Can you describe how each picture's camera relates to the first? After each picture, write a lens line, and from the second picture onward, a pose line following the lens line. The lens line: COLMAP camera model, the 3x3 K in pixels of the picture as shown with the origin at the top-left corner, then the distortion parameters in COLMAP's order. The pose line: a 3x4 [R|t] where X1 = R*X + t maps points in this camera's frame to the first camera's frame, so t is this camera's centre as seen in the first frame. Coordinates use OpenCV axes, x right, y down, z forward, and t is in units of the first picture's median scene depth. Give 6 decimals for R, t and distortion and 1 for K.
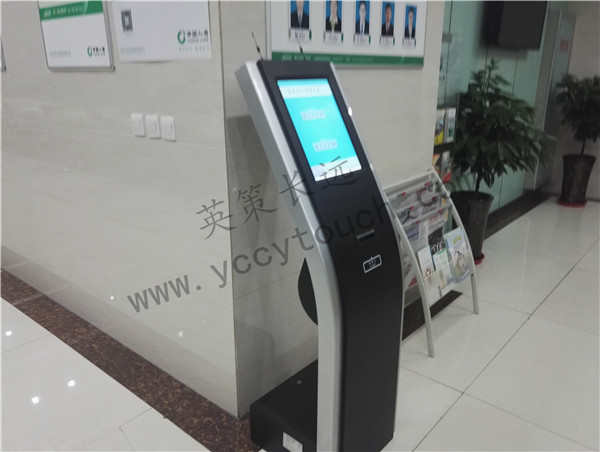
lens RADIAL K [[485.8, 0, 299.8], [0, 485.8, 226.4], [0, 0, 1]] dist [-0.001190, -0.006017]
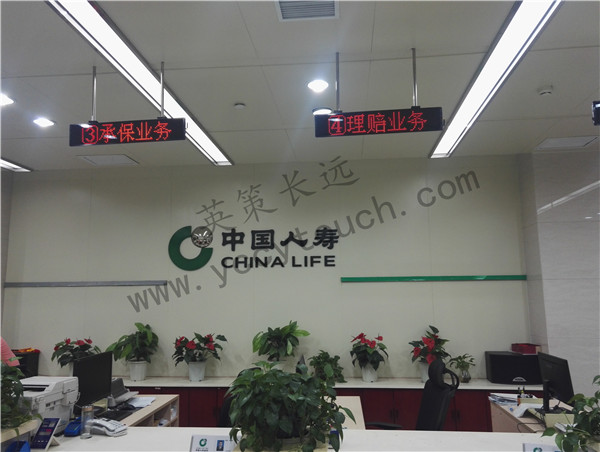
lens RADIAL K [[485.8, 0, 300.2], [0, 485.8, 227.9], [0, 0, 1]] dist [-0.001190, -0.006017]
pose [[0.819378, 0.074431, 0.568400, -0.358792], [0.177669, 0.909738, -0.375247, -0.288328], [-0.545025, 0.408456, 0.732196, 0.768071]]
